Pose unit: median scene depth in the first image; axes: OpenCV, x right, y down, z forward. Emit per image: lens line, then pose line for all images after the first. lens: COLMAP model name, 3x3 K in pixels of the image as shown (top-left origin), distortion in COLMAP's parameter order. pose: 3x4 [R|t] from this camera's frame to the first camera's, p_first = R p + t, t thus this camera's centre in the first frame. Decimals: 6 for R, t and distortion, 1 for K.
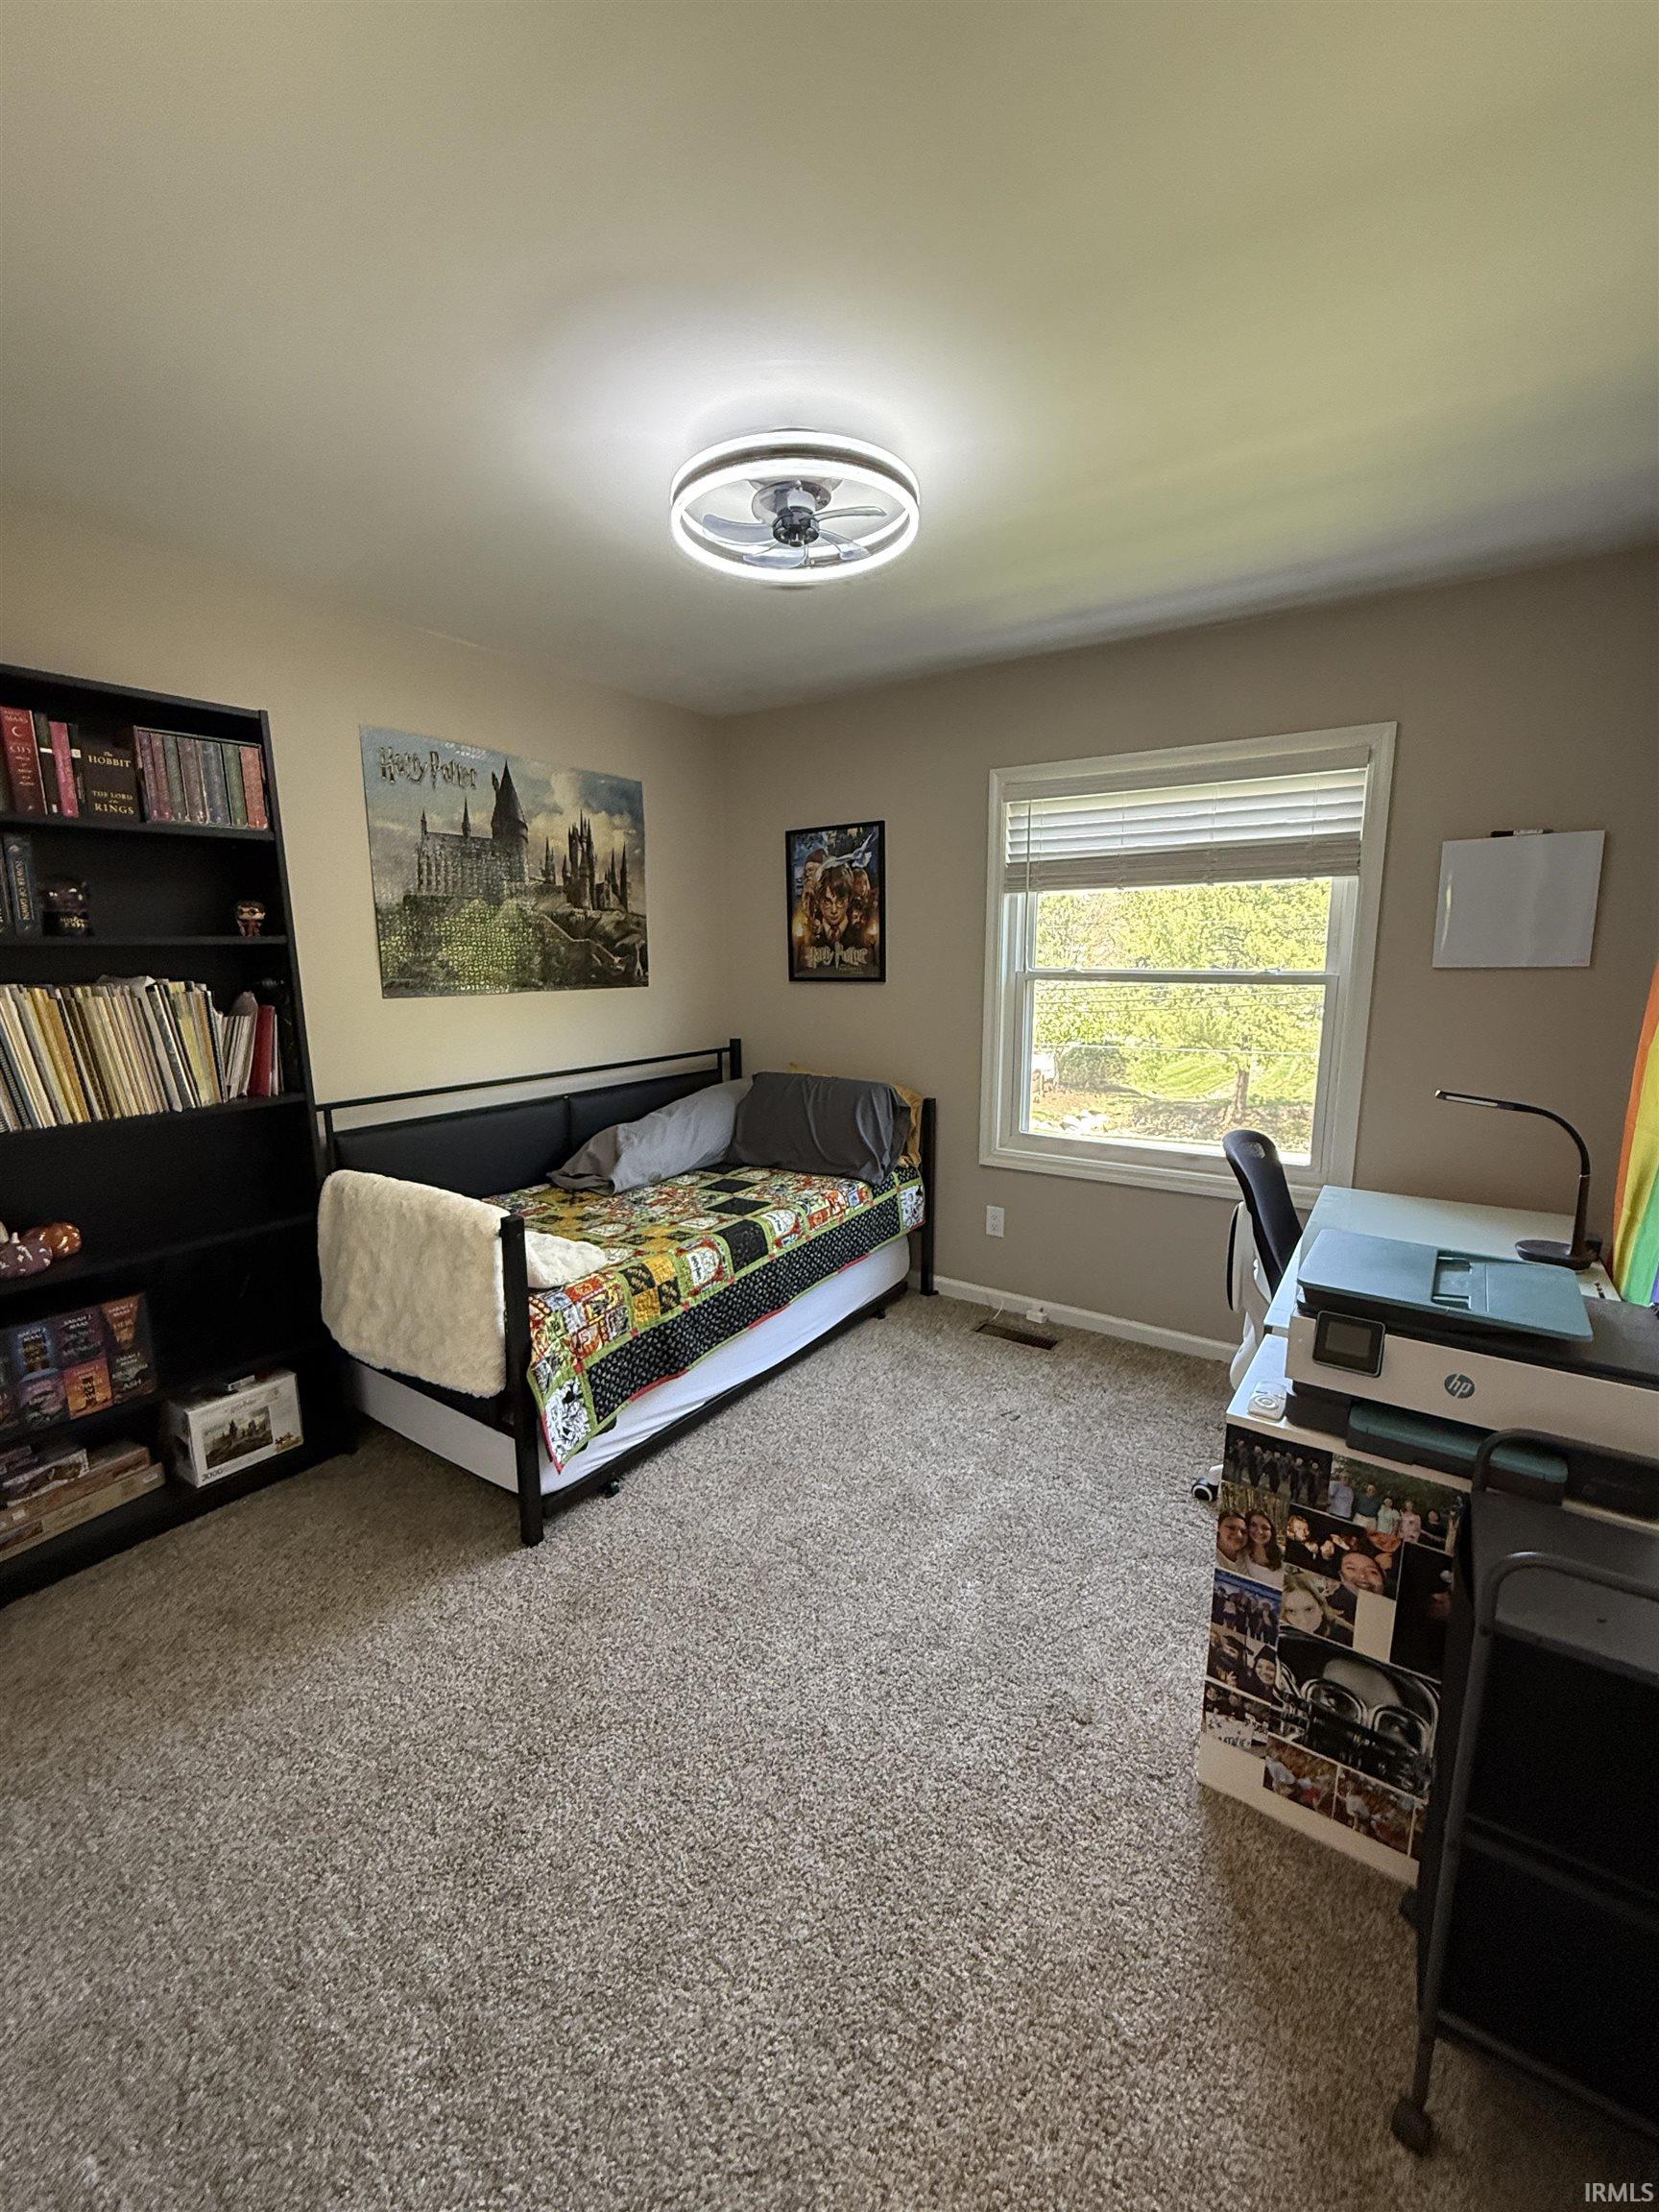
lens RADIAL K [[876.7, 0, 813.5], [0, 876.7, 1097.7], [0, 0, 1]] dist [0.000636, 0.000326]
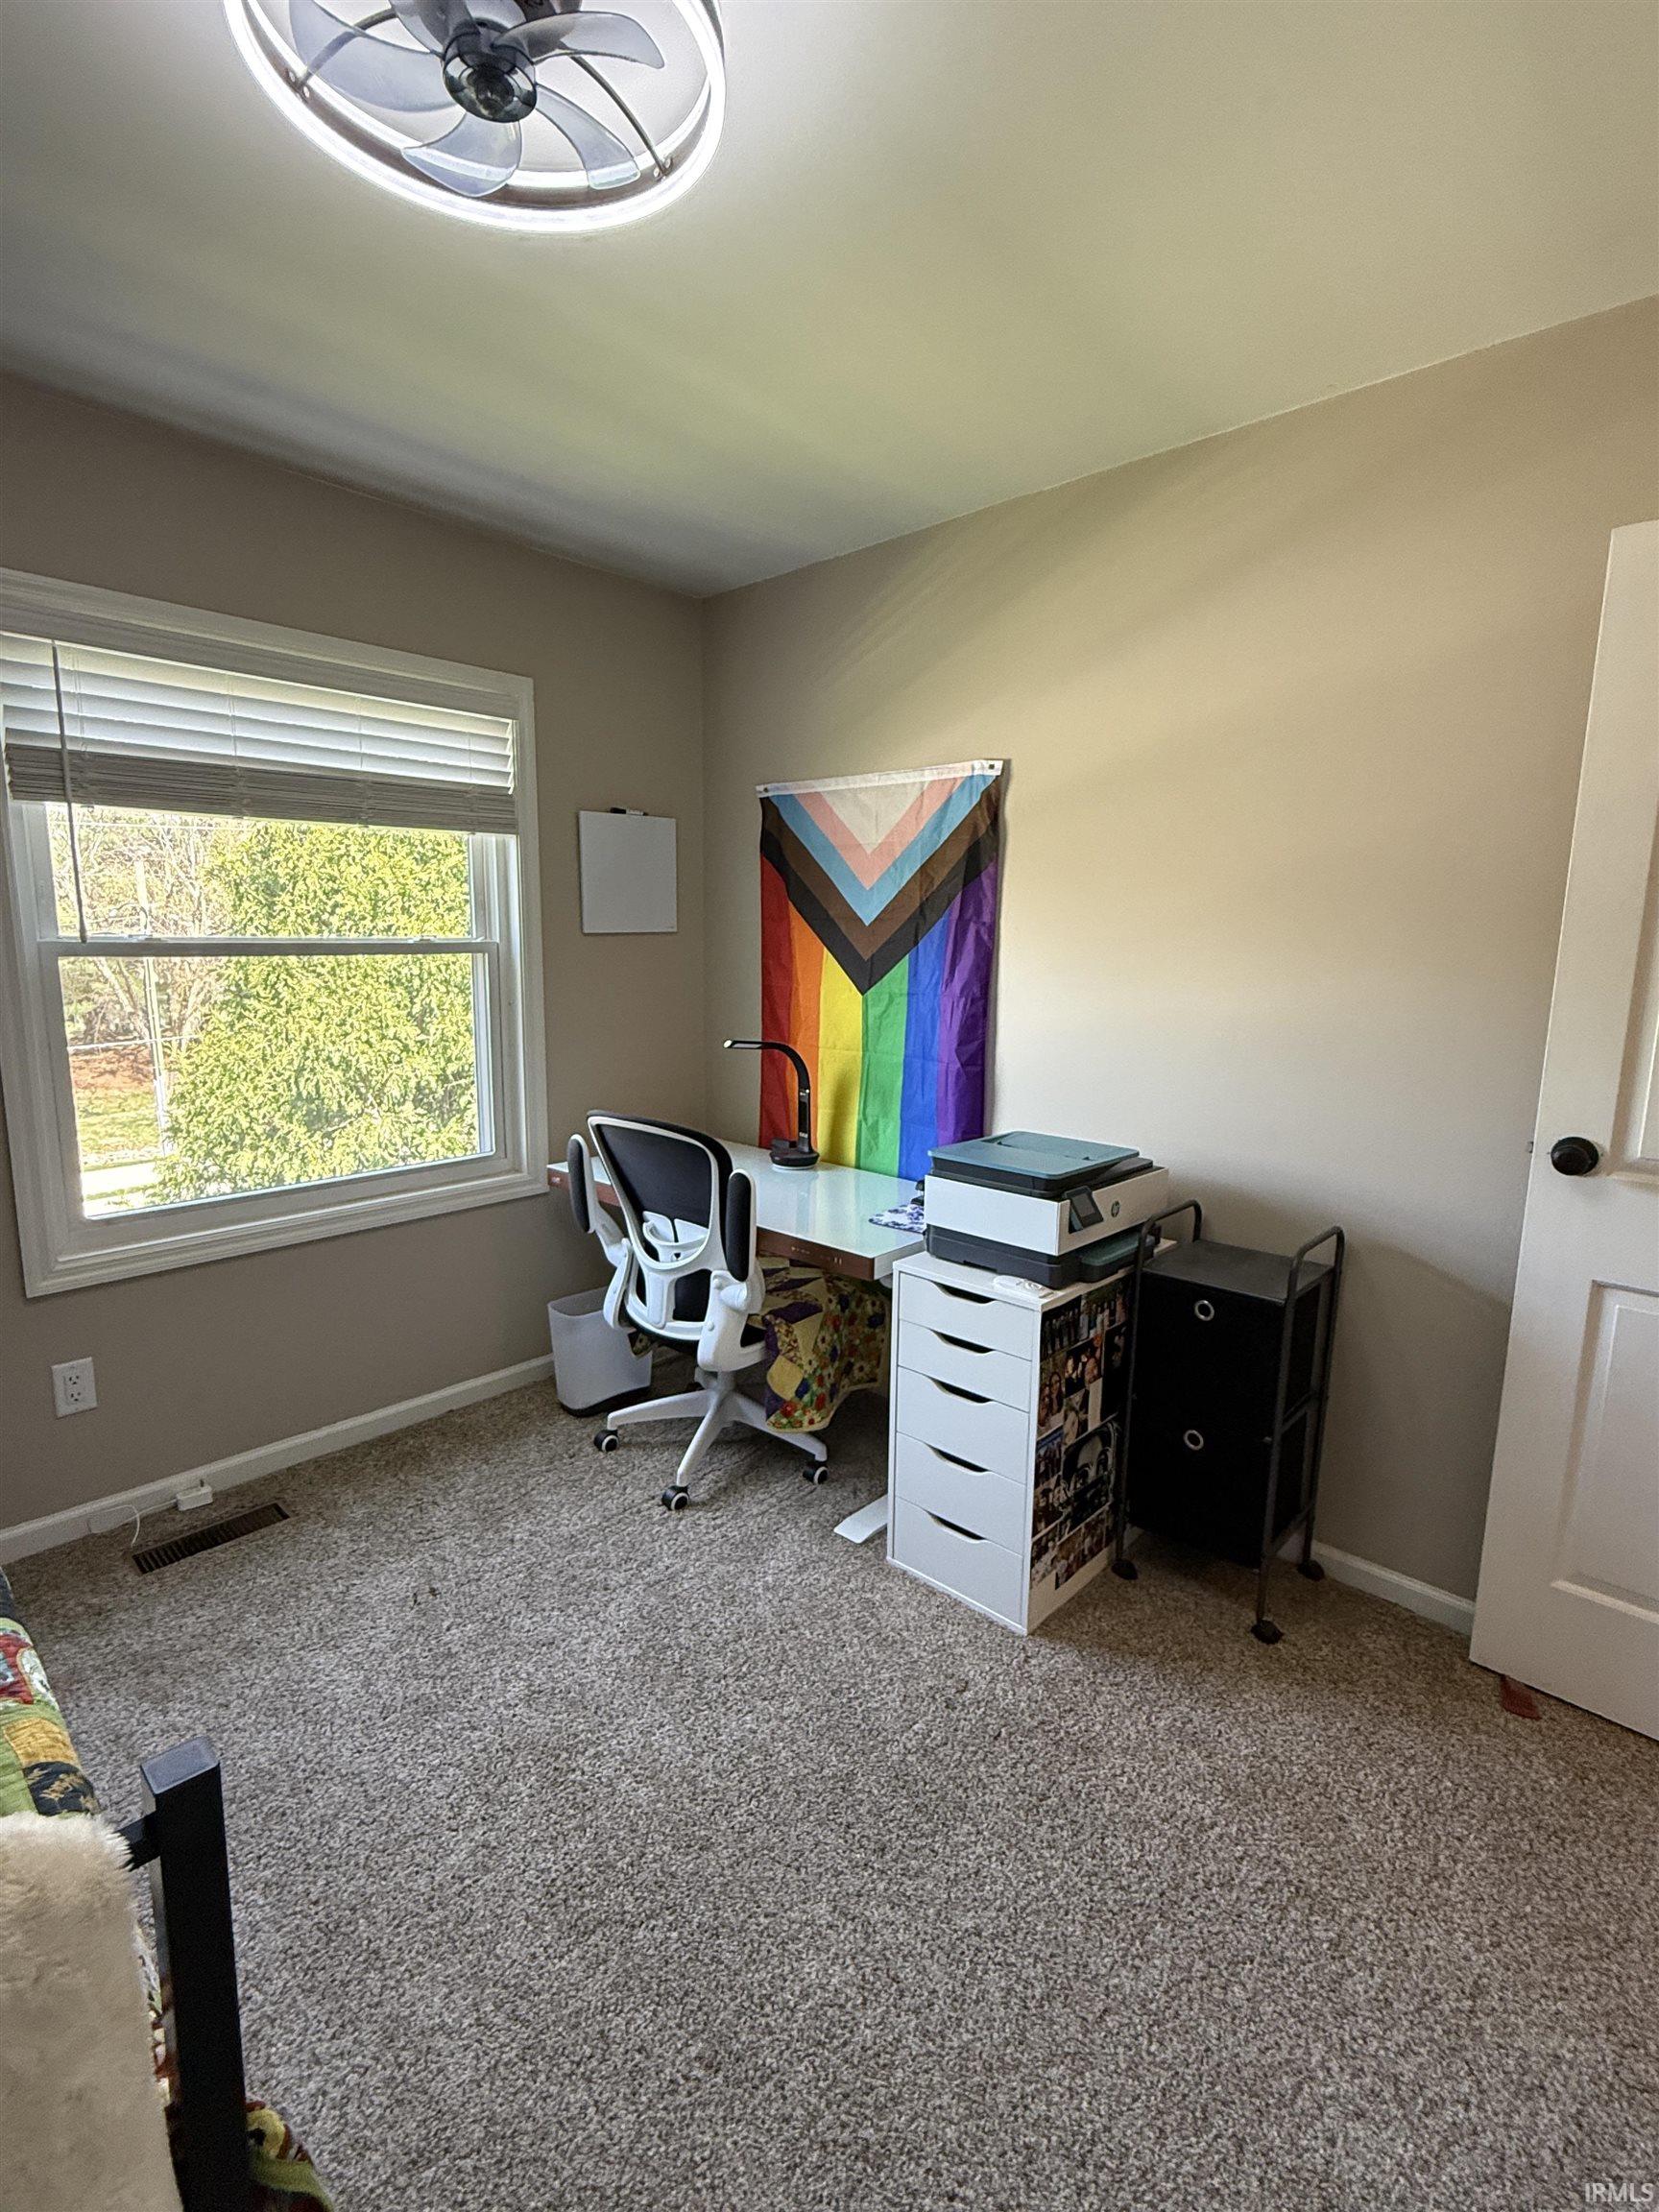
lens RADIAL K [[1036.5, 0, 826.1], [0, 1036.5, 1102.6], [0, 0, 1]] dist [-0.001213, -0.000428]
pose [[0.151499, -0.155102, 0.976213, -0.531042], [0.153968, 0.979260, 0.131692, -0.078805], [-0.976392, 0.130354, 0.172238, 0.608921]]
